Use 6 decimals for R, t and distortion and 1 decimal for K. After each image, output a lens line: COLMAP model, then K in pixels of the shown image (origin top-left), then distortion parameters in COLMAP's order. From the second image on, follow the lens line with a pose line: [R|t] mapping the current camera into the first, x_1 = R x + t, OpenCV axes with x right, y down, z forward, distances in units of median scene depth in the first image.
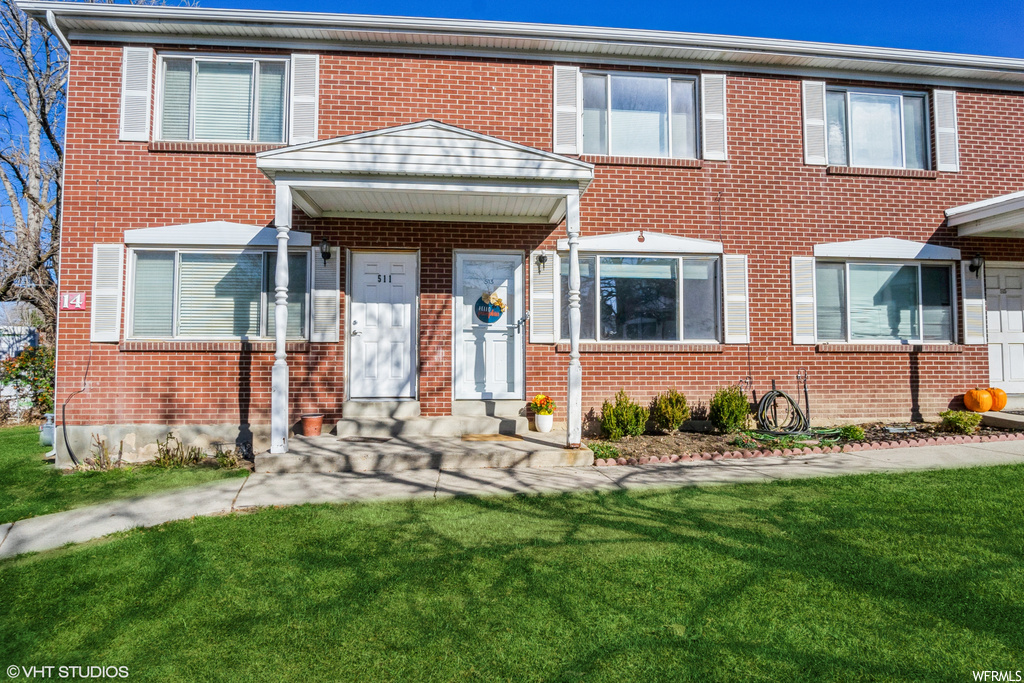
lens RADIAL K [[551.7, 0, 512.0], [0, 551.7, 301.3], [0, 0, 1]] dist [-0.023065, -0.000326]
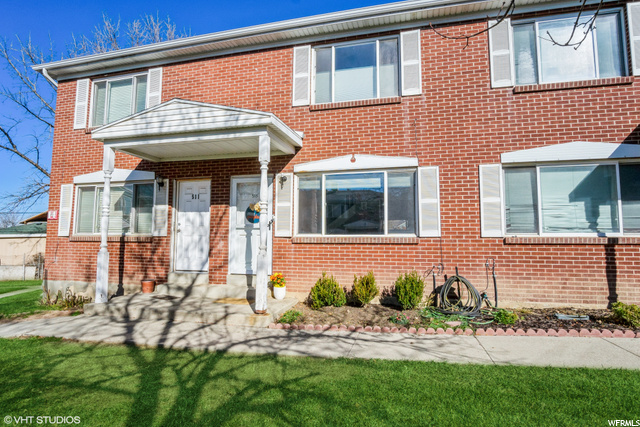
lens RADIAL K [[349.6, 0, 321.8], [0, 349.6, 188.5], [0, 0, 1]] dist [-0.025107, 0.002014]
pose [[0.937913, -0.047017, -0.343670, 0.467529], [0.033959, 0.998458, -0.043920, -0.007316], [0.345205, 0.029522, 0.938063, 0.165509]]
